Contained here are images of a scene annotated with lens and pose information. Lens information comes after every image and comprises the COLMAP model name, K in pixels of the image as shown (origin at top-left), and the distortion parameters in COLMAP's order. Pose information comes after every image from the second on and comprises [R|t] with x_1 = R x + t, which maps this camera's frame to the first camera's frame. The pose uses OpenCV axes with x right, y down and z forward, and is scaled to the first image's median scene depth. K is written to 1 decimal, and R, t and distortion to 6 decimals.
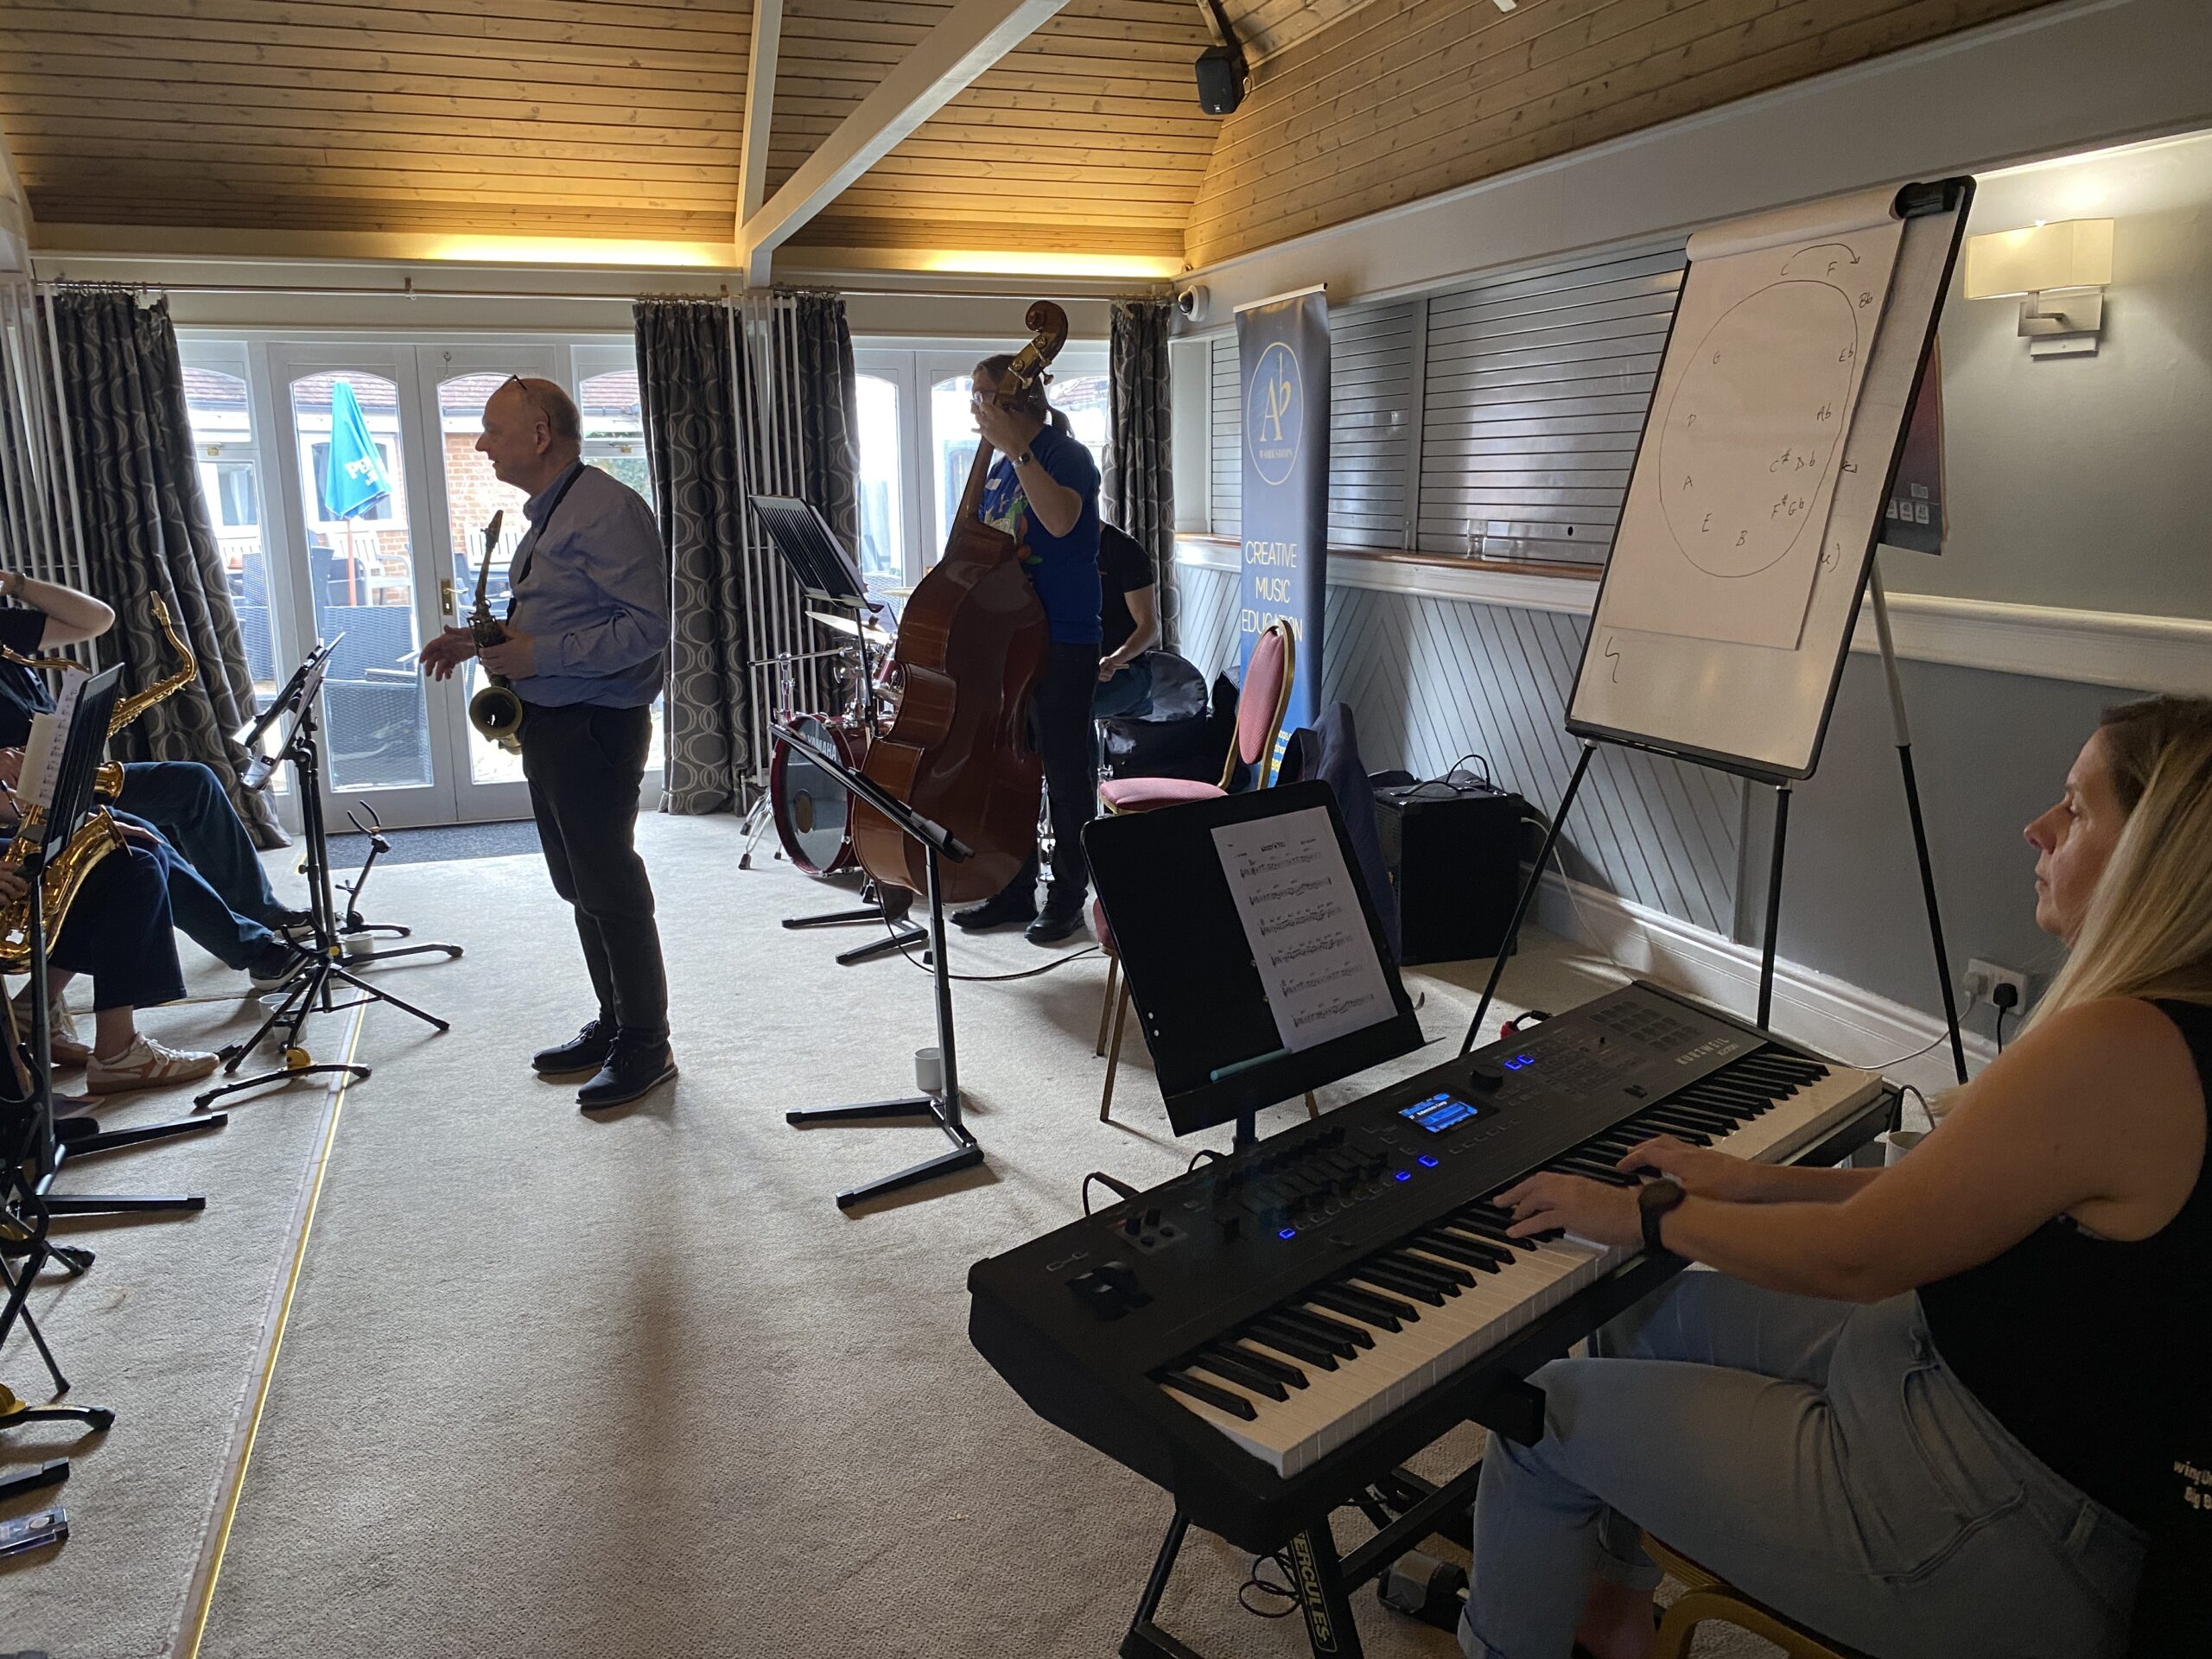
lens RADIAL K [[1691.1, 0, 1084.0], [0, 1691.1, 812.0], [0, 0, 1]] dist [0.030258, -0.036917]
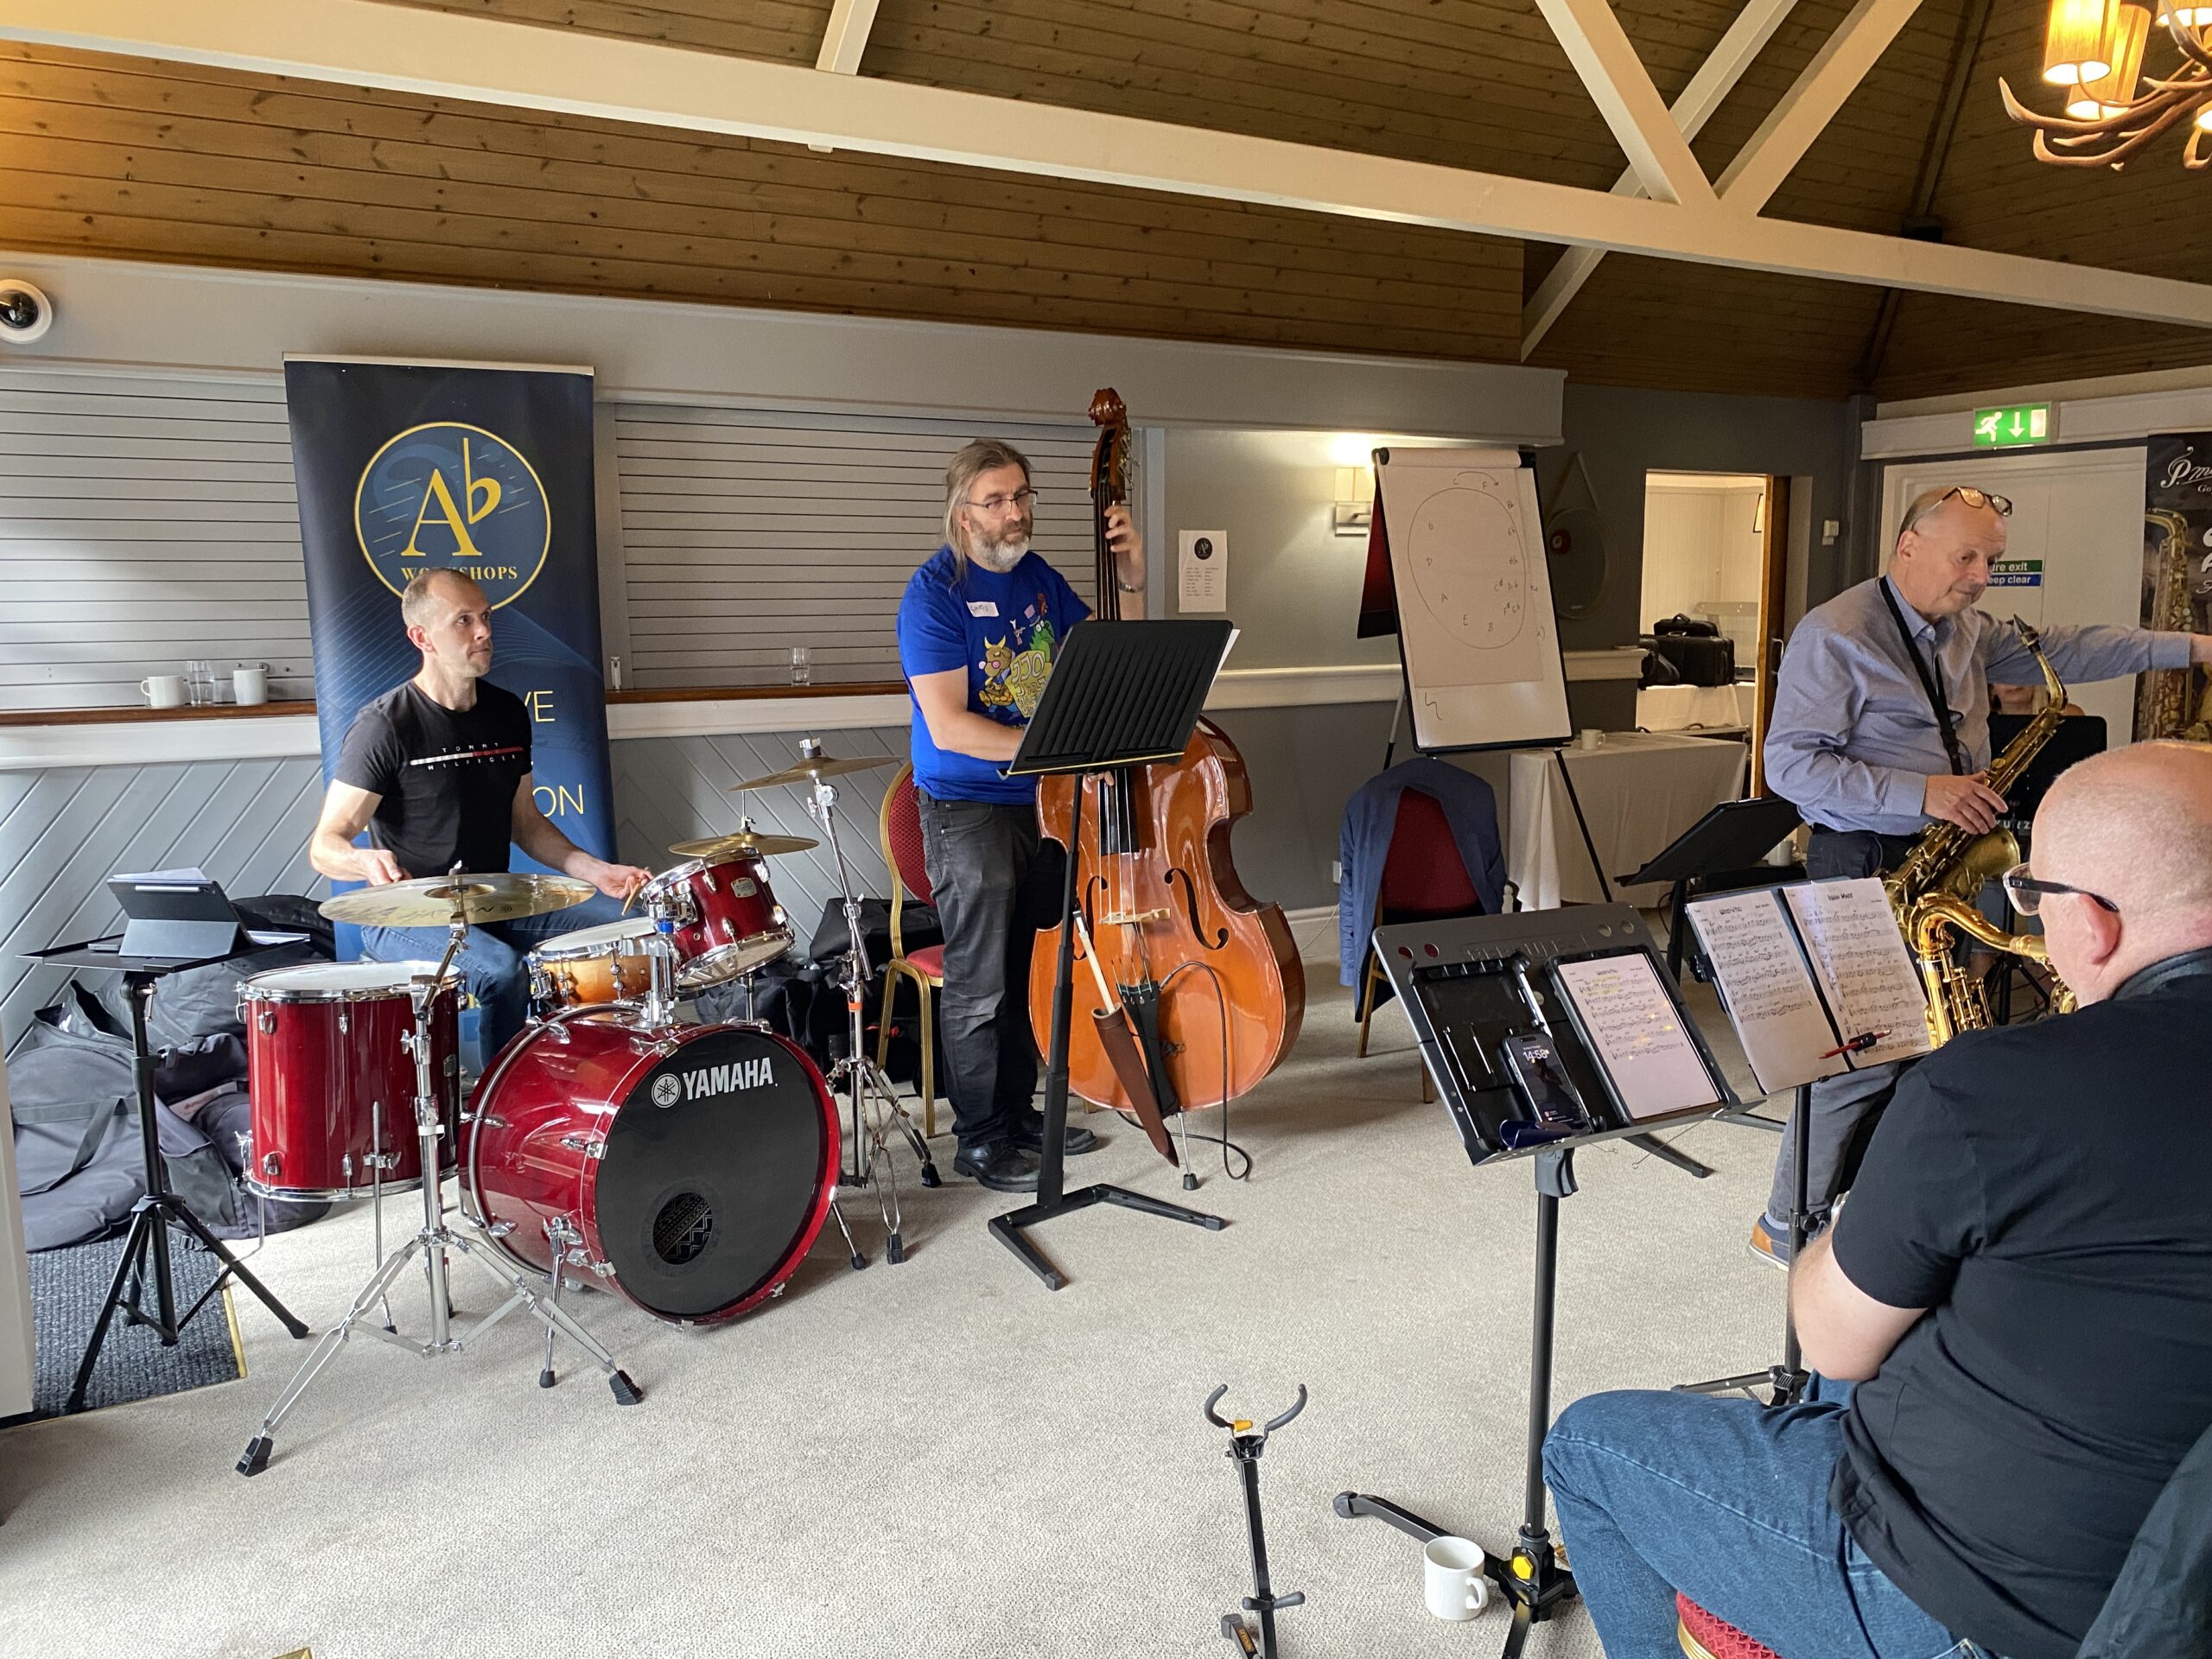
lens RADIAL K [[1691.1, 0, 1104.9], [0, 1691.1, 822.1], [0, 0, 1]] dist [0.030258, -0.036917]
pose [[-0.202051, -0.117872, 0.972256, -0.656200], [0.206211, 0.965356, 0.159890, -0.169482], [-0.957420, 0.232796, -0.170744, 0.884139]]
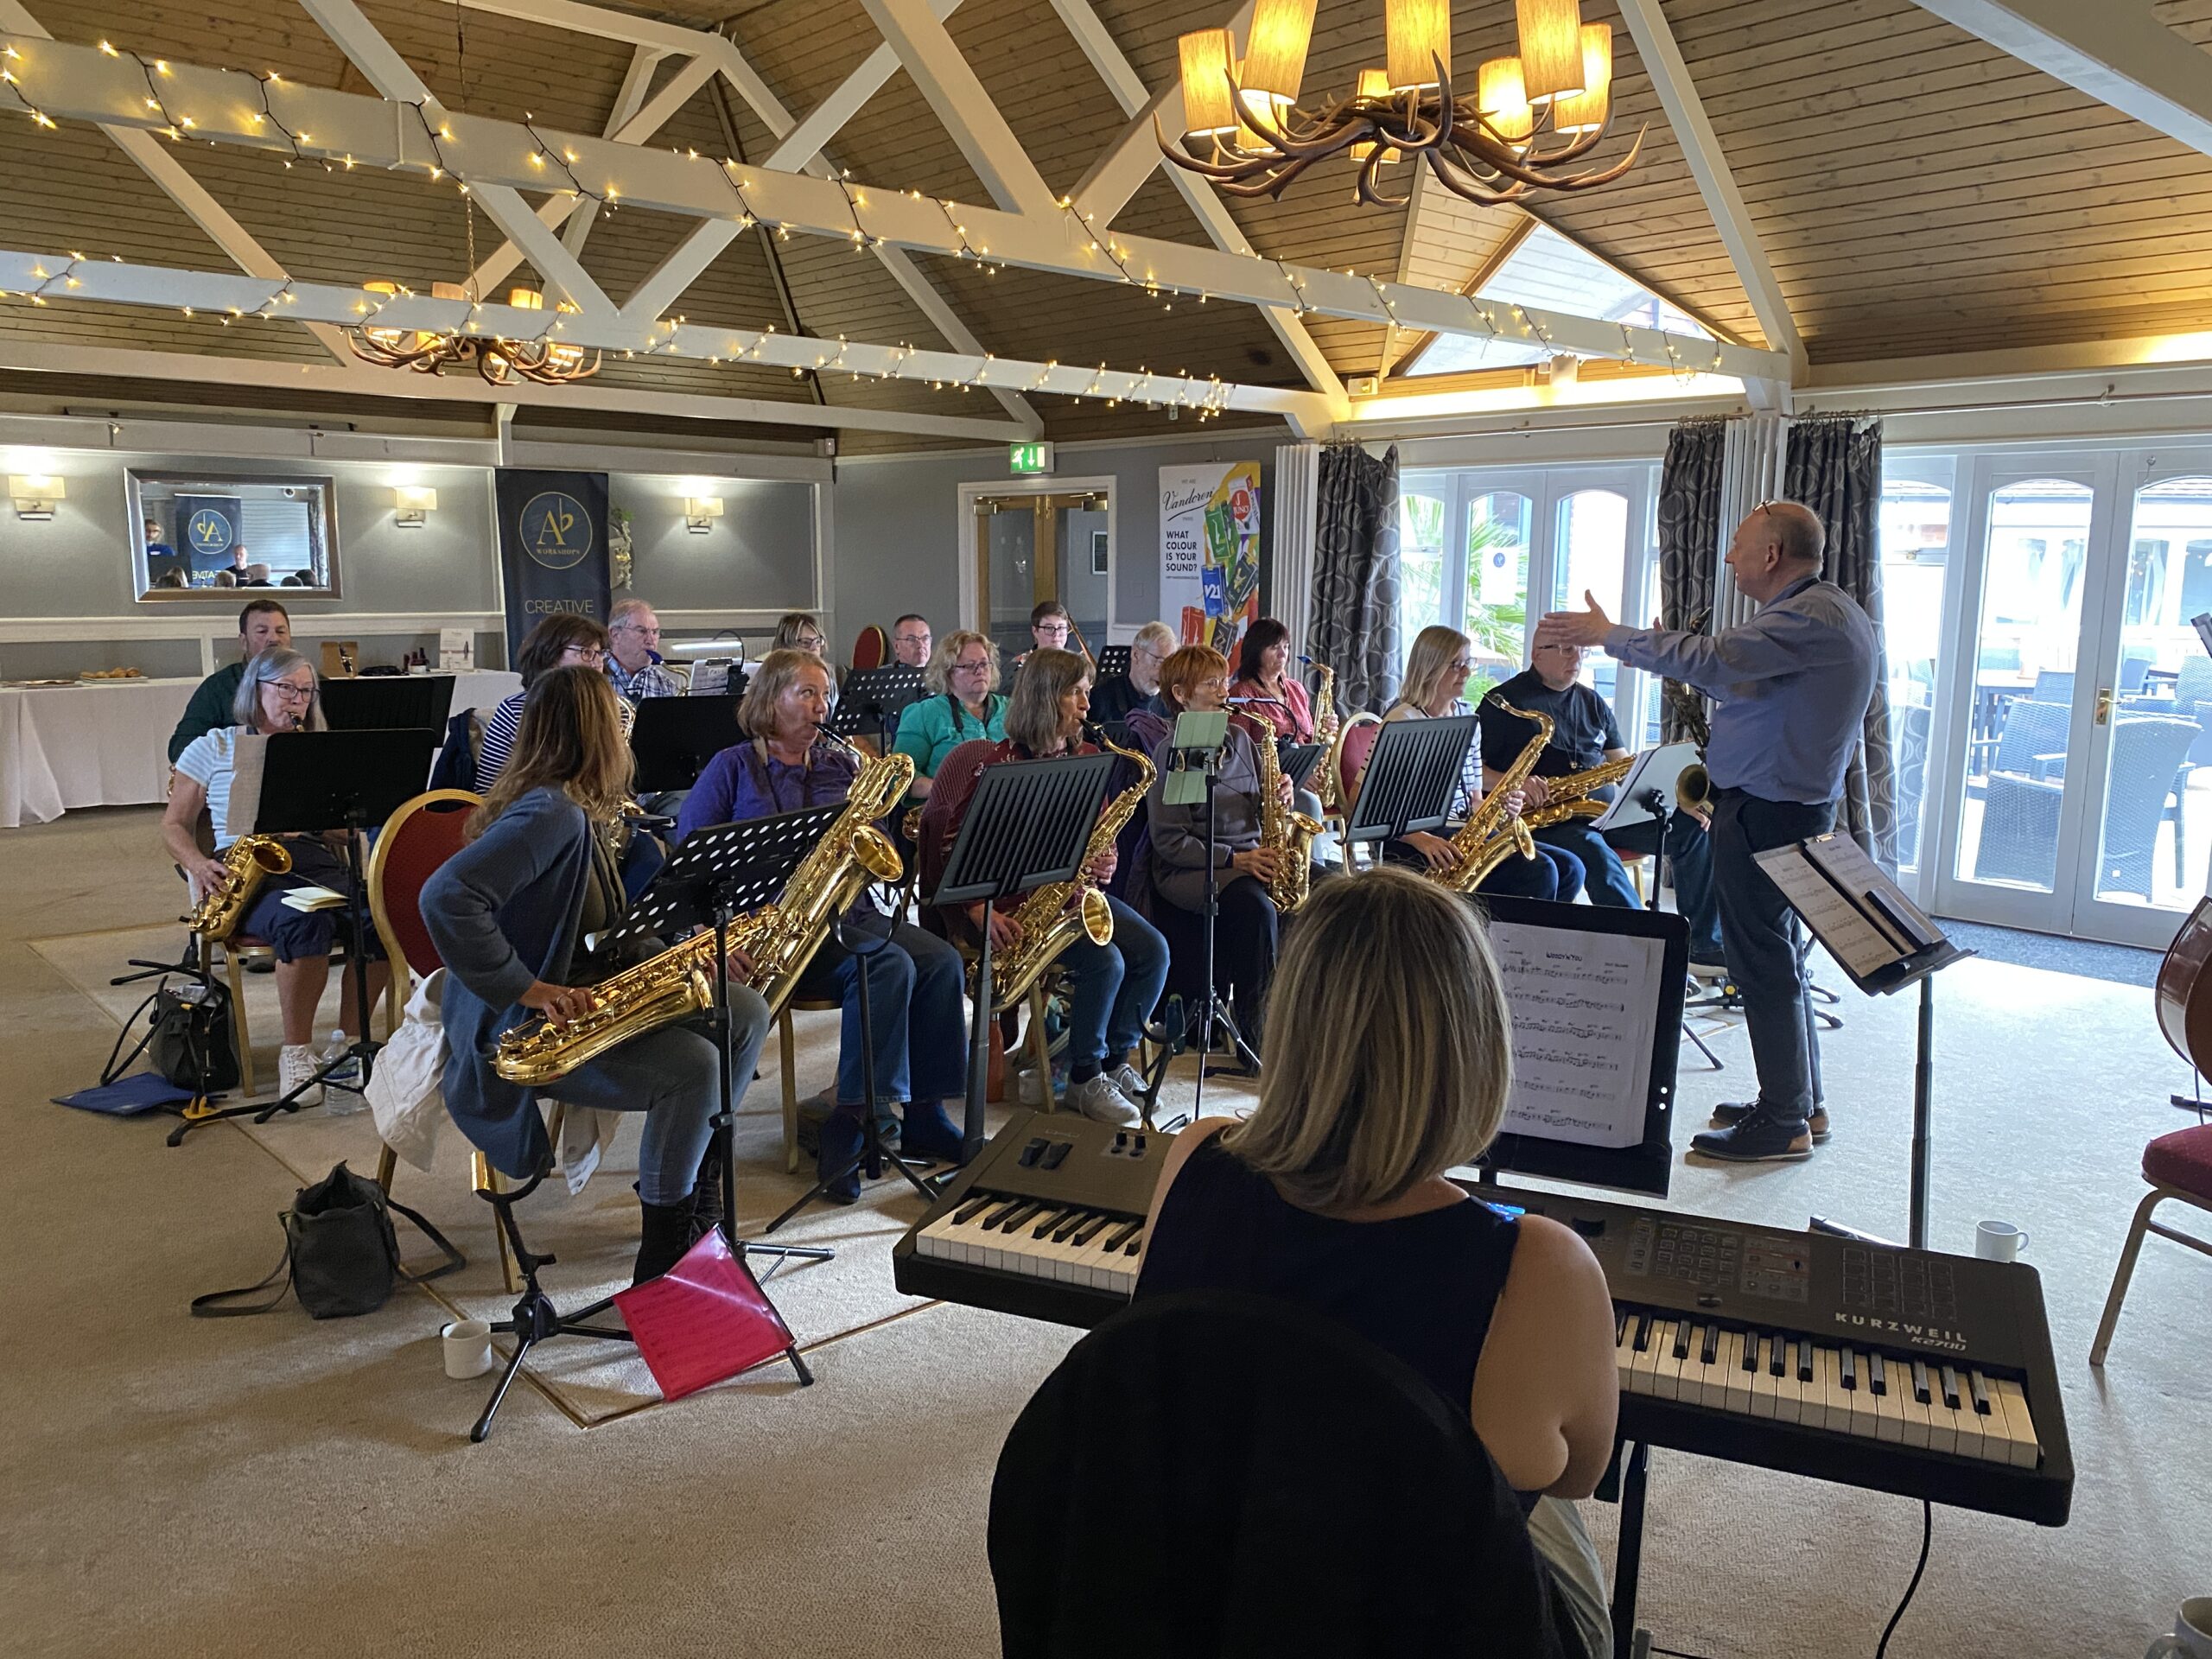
lens RADIAL K [[1691.1, 0, 1112.3], [0, 1691.1, 836.6], [0, 0, 1]] dist [0.030258, -0.036917]
pose [[0.395049, 0.163213, -0.904045, 0.319570], [-0.198435, 0.976020, 0.089495, -0.030058], [0.896973, 0.144039, 0.417963, 0.101006]]
